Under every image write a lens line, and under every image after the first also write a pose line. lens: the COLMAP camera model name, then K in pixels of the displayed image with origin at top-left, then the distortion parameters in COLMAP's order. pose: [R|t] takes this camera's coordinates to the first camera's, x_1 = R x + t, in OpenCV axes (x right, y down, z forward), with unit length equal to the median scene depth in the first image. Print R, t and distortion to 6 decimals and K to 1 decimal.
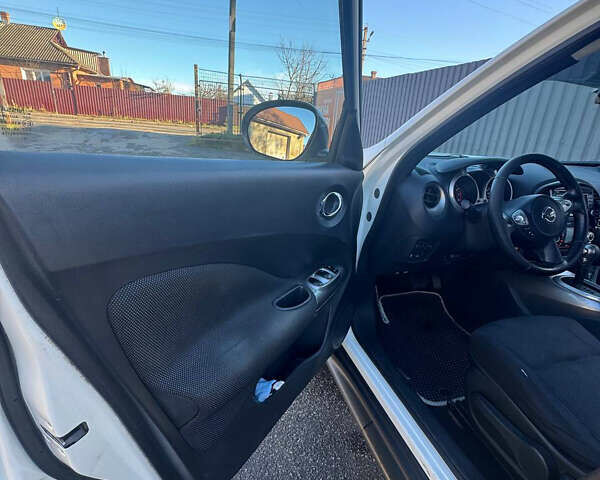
lens RADIAL K [[322.2, 0, 300.0], [0, 322.2, 240.0], [0, 0, 1]] dist [0.002313, 0.000934]
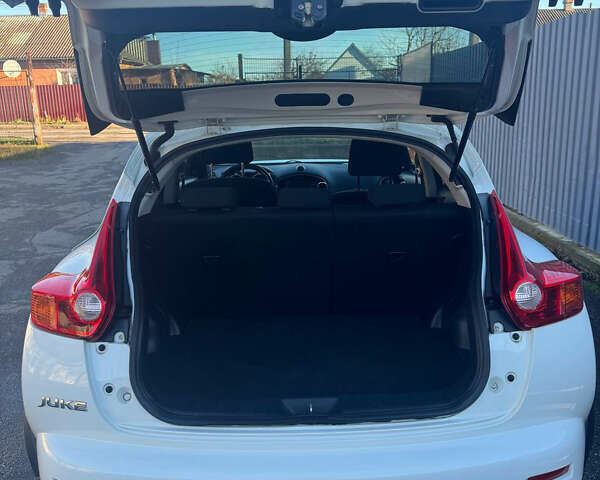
lens RADIAL K [[559.4, 0, 300.0], [0, 559.4, 240.0], [0, 0, 1]] dist [0.072359, -0.118012]
pose [[0.958323, -0.027247, -0.284386, 0.079817], [-0.004929, 0.993717, -0.111817, 0.025562], [0.285645, 0.108559, 0.952167, -0.090779]]
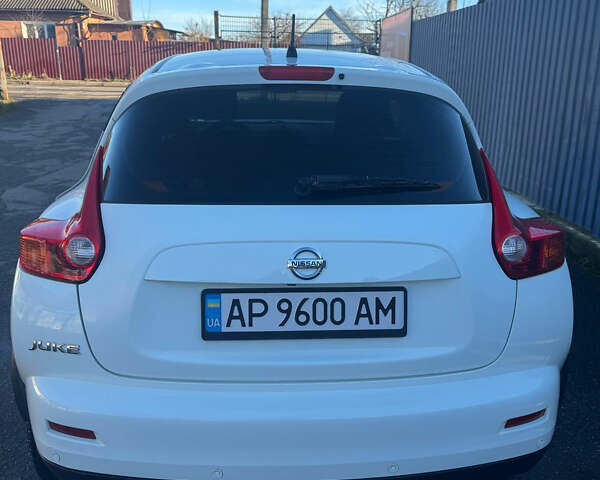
lens RADIAL K [[566.9, 0, 300.0], [0, 566.9, 240.0], [0, 0, 1]] dist [-0.003302, 0.007896]
pose [[0.971522, 0.007994, -0.236816, 0.077824], [-0.021478, 0.998288, -0.054412, 0.027479], [0.235975, 0.057948, 0.970030, -0.091903]]
